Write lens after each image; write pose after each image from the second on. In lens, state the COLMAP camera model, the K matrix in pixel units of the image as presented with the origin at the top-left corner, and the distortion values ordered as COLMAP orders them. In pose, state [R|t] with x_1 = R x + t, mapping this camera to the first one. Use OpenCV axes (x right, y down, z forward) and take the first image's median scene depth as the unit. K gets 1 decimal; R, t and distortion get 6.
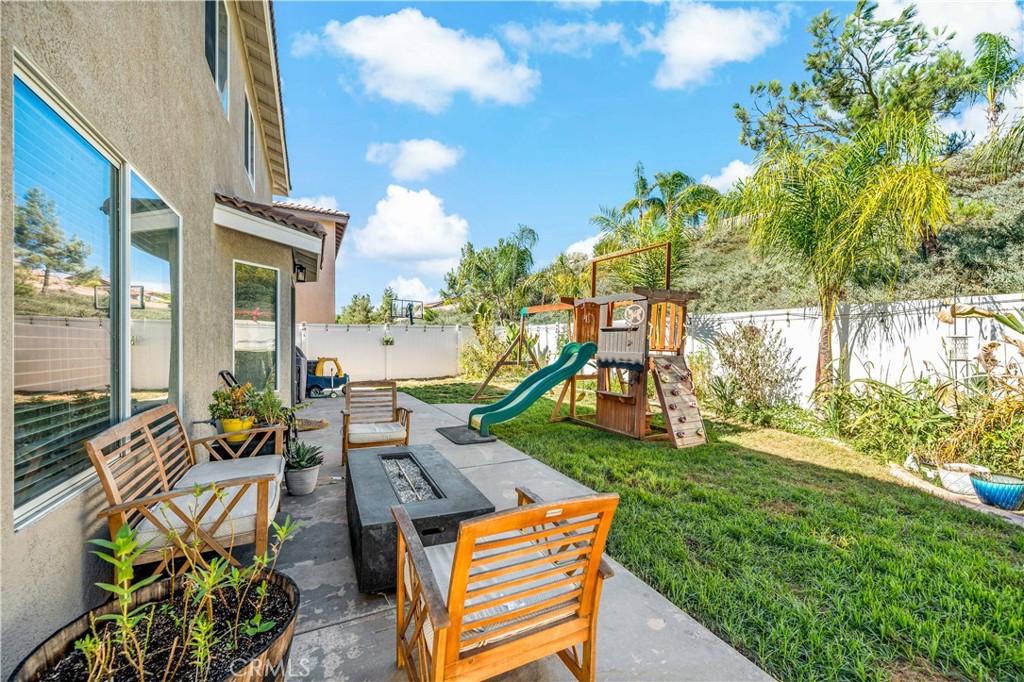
lens RADIAL K [[403.1, 0, 511.2], [0, 403.1, 343.4], [0, 0, 1]] dist [0.001373, 0.000030]
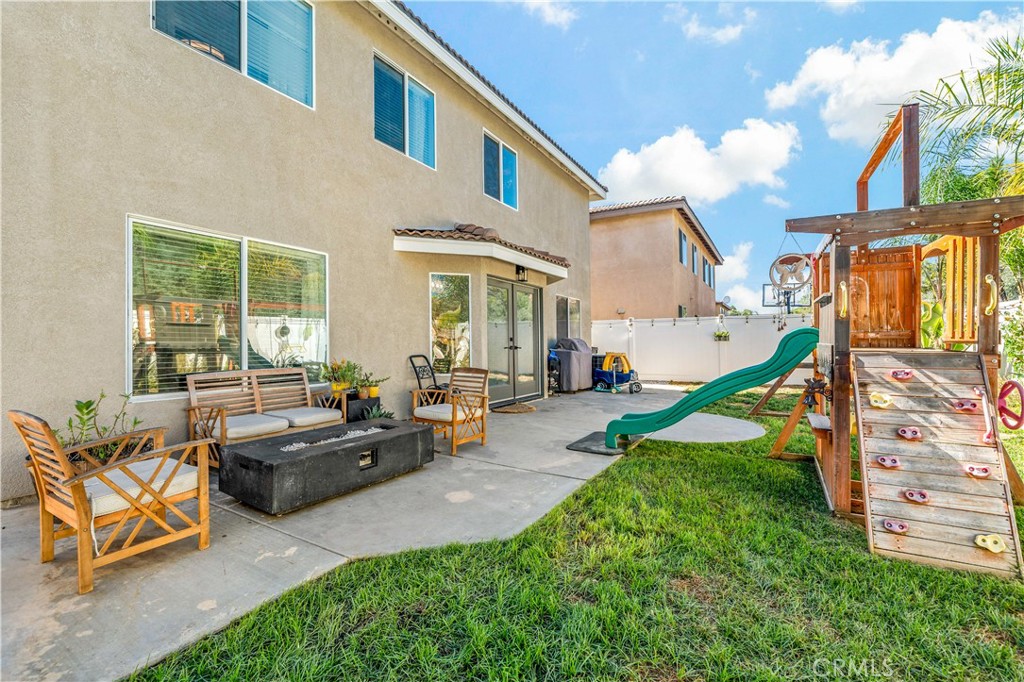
lens RADIAL K [[444.1, 0, 512.8], [0, 444.1, 339.4], [0, 0, 1]] dist [-0.001012, 0.000055]
pose [[0.540284, -0.006442, -0.841458, 0.594941], [0.000048, 0.999971, -0.007625, 0.021481], [0.841483, 0.004079, 0.540268, 0.366598]]
